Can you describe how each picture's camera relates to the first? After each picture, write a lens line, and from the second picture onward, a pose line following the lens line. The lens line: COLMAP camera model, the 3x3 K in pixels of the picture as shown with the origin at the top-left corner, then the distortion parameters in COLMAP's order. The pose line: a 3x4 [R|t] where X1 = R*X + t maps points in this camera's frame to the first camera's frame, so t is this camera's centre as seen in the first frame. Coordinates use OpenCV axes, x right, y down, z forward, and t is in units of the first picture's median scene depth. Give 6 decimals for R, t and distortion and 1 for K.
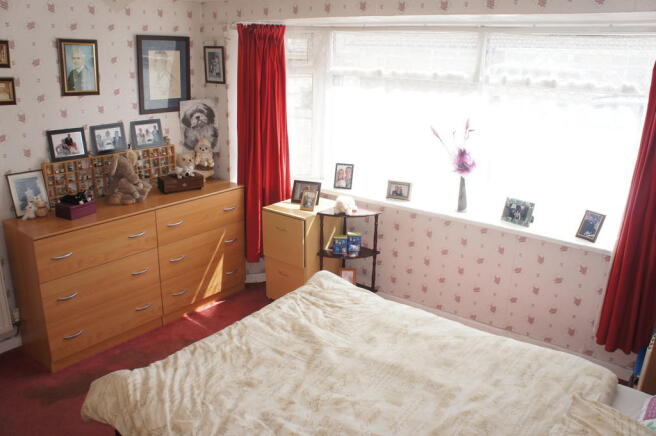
lens RADIAL K [[509.2, 0, 326.1], [0, 509.2, 217.8], [0, 0, 1]] dist [-0.174362, 0.129137]
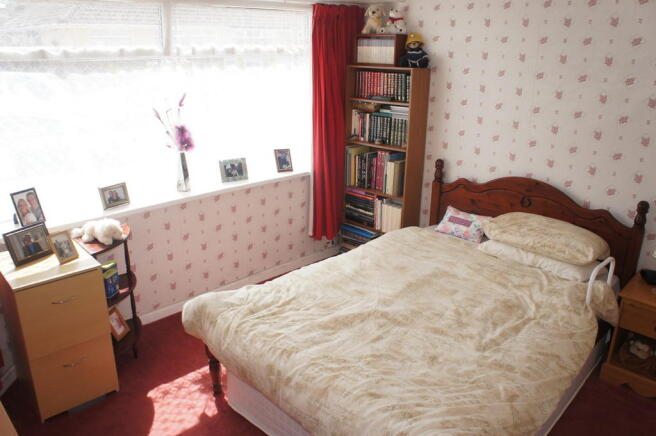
lens RADIAL K [[509.2, 0, 326.1], [0, 509.2, 217.8], [0, 0, 1]] dist [-0.174362, 0.129137]
pose [[0.151893, -0.339091, 0.928410, -0.655052], [0.288416, 0.913635, 0.286508, -0.176935], [-0.945381, 0.224250, 0.236574, 0.573679]]
